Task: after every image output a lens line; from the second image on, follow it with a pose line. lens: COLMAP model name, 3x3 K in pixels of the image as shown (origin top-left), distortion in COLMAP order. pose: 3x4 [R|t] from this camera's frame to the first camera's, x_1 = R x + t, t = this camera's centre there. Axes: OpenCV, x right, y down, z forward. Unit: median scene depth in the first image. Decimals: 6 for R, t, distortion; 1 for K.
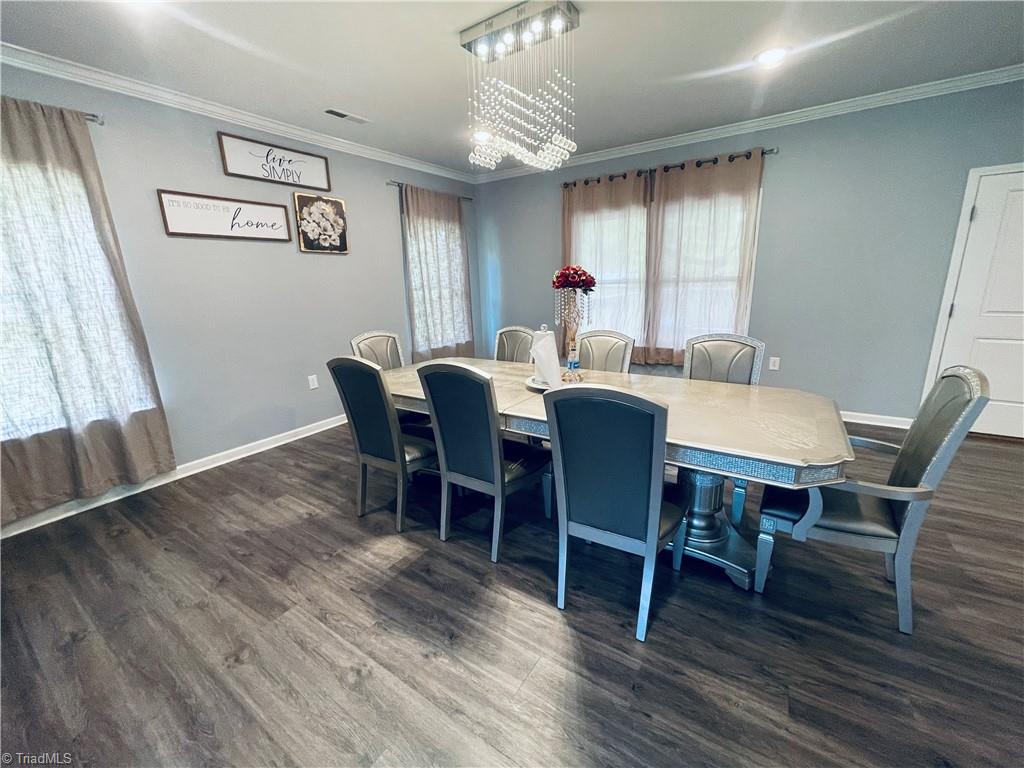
lens RADIAL K [[412.7, 0, 510.7], [0, 412.7, 383.5], [0, 0, 1]] dist [-0.004683, 0.001239]
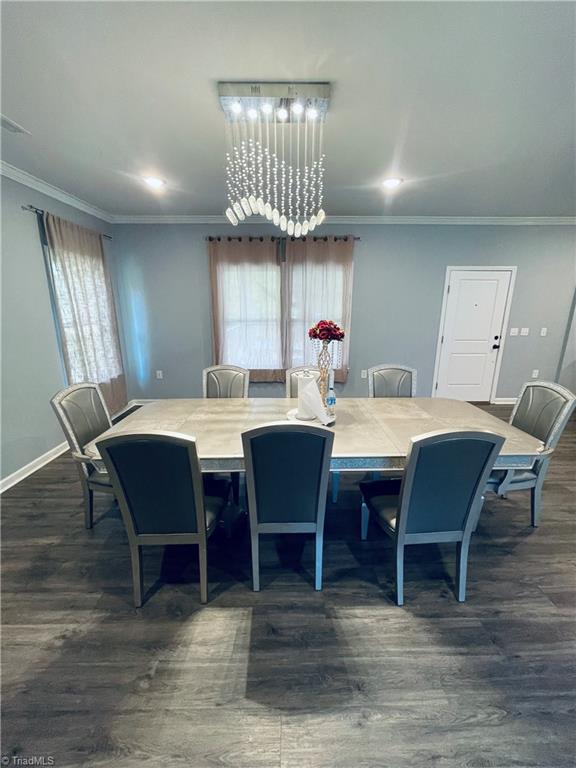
lens RADIAL K [[309.5, 0, 290.1], [0, 309.5, 386.0], [0, 0, 1]] dist [-0.004683, 0.001239]
pose [[0.825178, -0.112686, 0.553519, -0.303680], [0.113238, 0.993008, 0.033345, -0.088425], [-0.553407, 0.035164, 0.832169, 0.204287]]
